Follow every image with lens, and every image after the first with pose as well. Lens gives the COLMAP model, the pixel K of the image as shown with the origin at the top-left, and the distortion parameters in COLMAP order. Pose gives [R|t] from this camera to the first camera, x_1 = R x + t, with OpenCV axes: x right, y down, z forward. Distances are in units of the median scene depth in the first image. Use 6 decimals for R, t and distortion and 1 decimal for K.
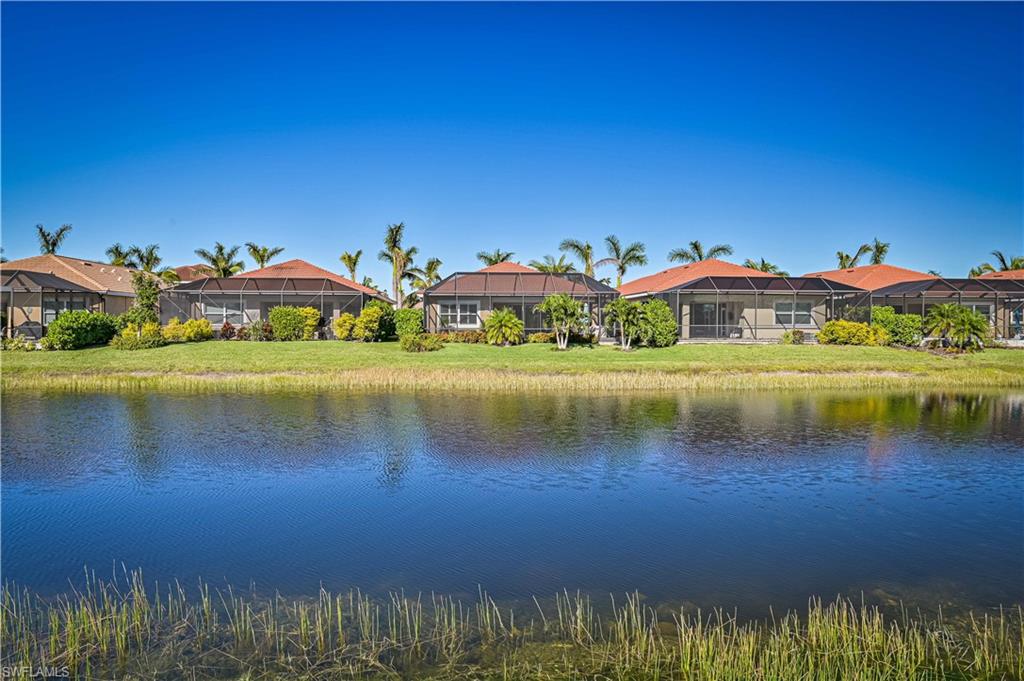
lens RADIAL K [[780.1, 0, 507.8], [0, 780.1, 338.5], [0, 0, 1]] dist [-0.013589, -0.002008]
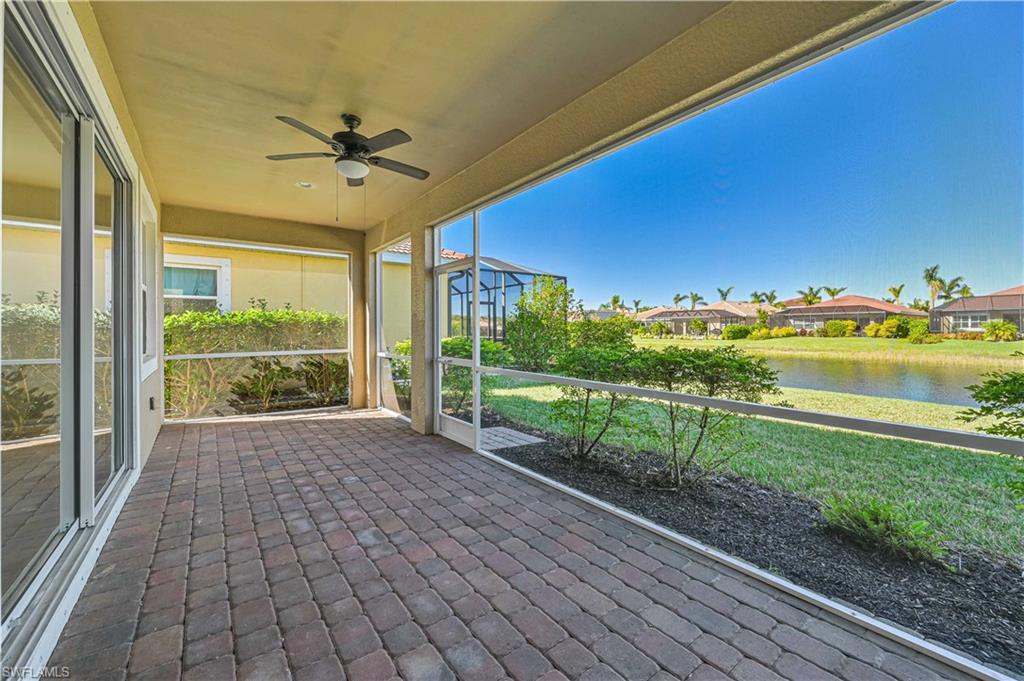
lens RADIAL K [[406.7, 0, 513.3], [0, 406.7, 334.8], [0, 0, 1]] dist [-0.001534, -0.000203]
pose [[0.528805, 0.005969, -0.848723, 0.167766], [-0.008140, 0.999965, 0.001961, 0.001626], [0.848705, 0.005871, 0.528835, -0.273516]]
